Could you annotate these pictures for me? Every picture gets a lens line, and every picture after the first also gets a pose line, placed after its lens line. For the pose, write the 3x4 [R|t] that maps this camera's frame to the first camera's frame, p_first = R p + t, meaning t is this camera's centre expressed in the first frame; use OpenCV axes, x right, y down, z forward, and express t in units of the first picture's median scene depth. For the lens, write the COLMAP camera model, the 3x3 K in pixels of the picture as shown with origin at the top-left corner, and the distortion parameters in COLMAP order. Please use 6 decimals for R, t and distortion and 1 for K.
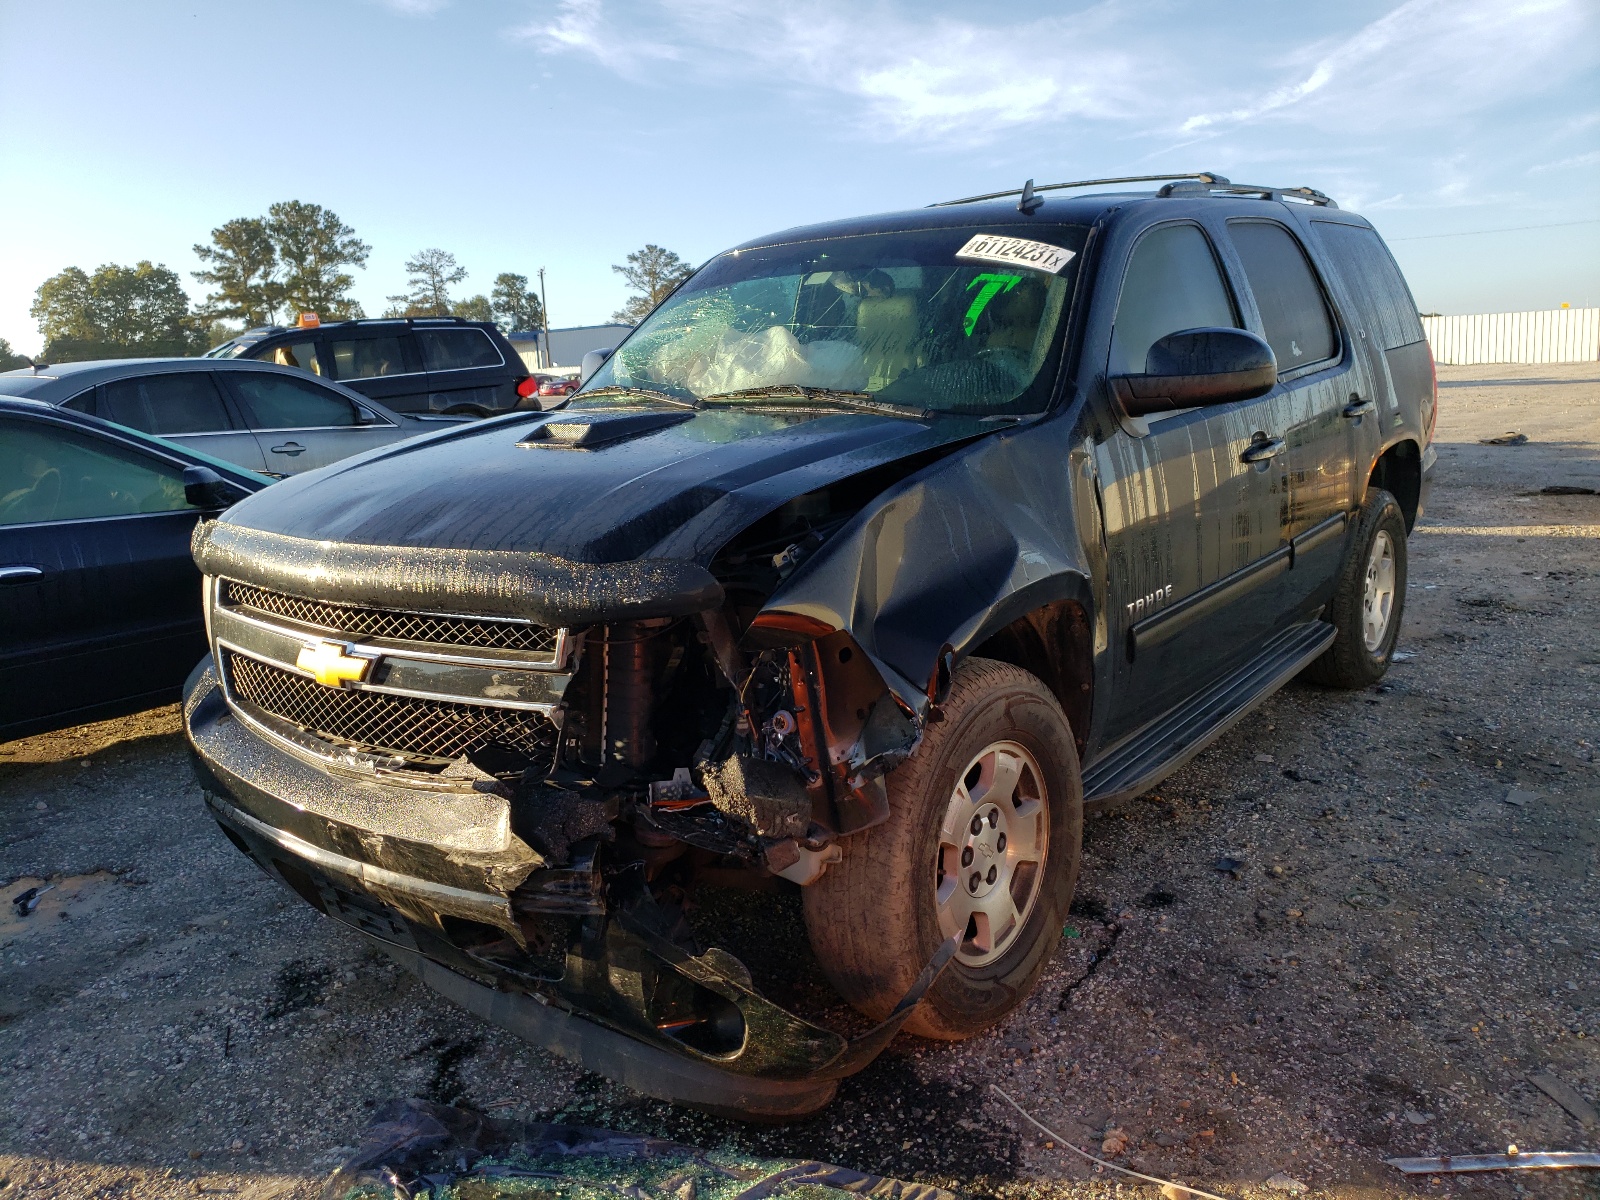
lens RADIAL K [[1227.5, 0, 714.0], [0, 1227.5, 604.4], [0, 0, 1]] dist [0.041174, -0.132702]
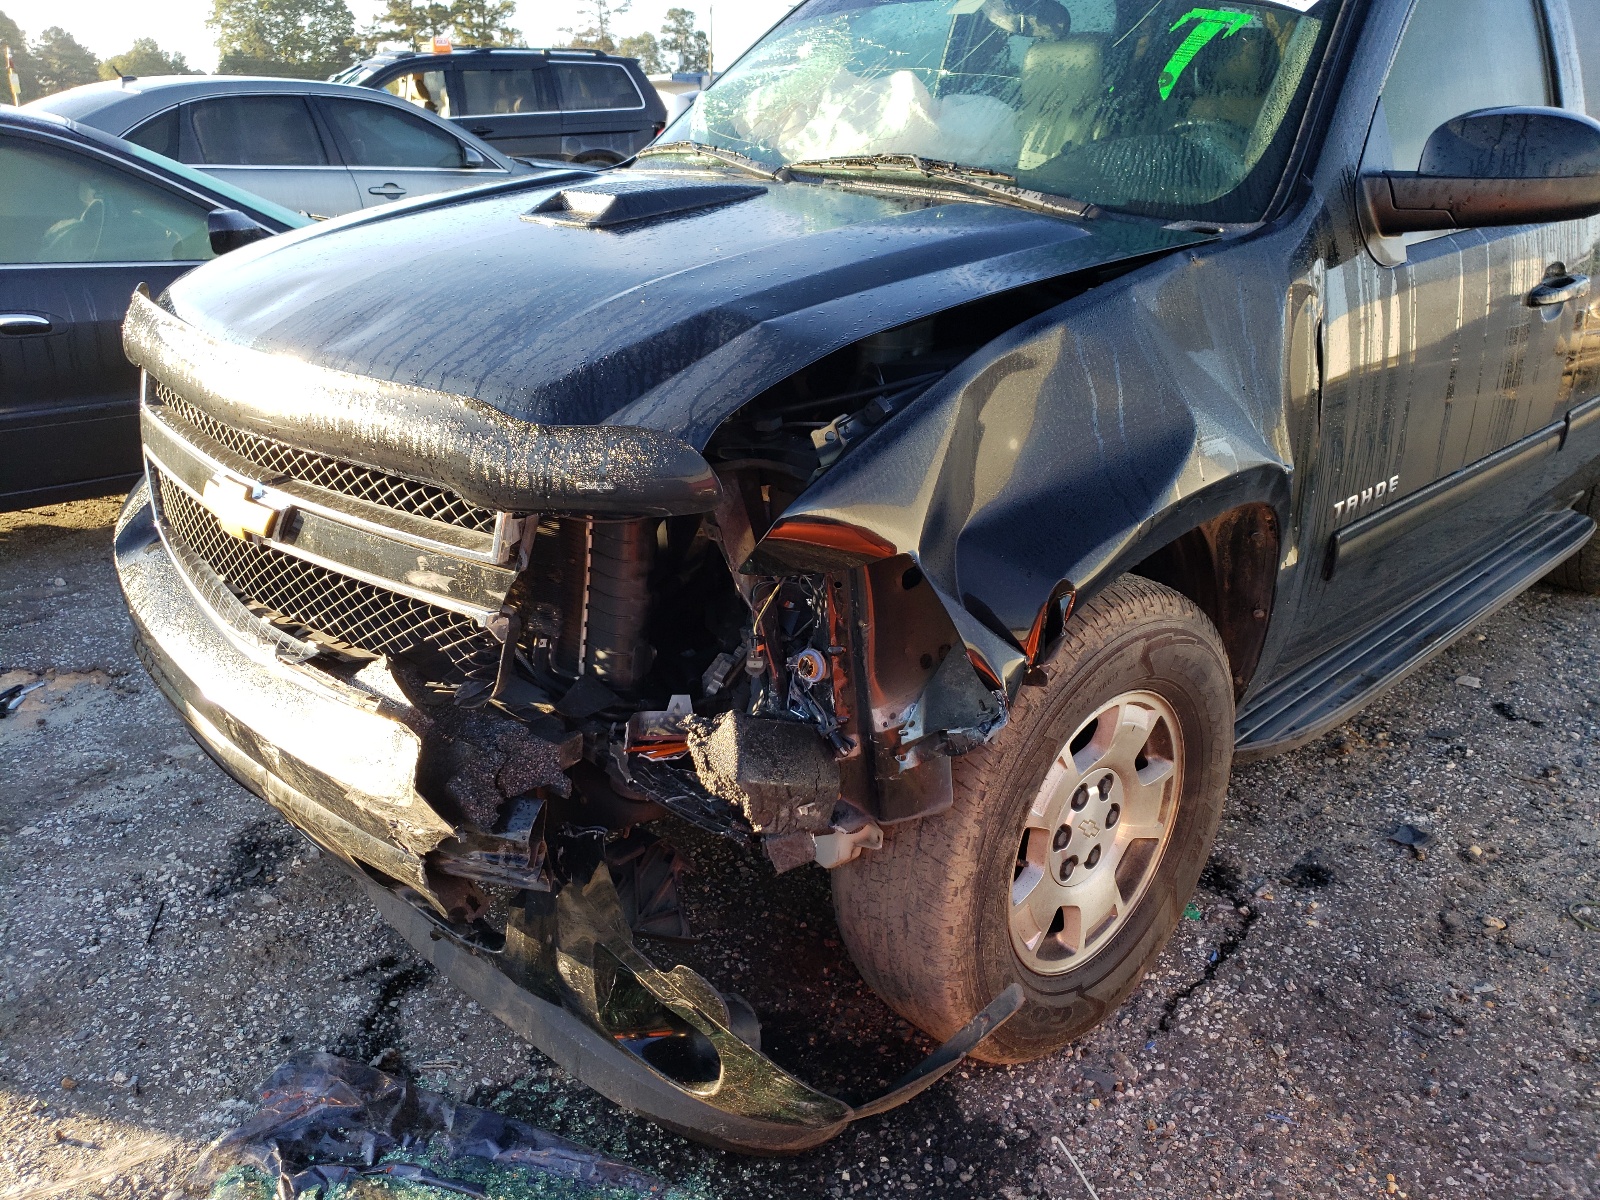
lens RADIAL K [[1219.8, 0, 735.9], [0, 1219.8, 597.8], [0, 0, 1]] dist [-0.001091, 0.006155]
pose [[0.991627, 0.094534, -0.087969, 0.058897], [-0.076953, 0.979660, 0.185322, -0.055507], [0.103699, -0.177001, 0.978732, 0.272062]]
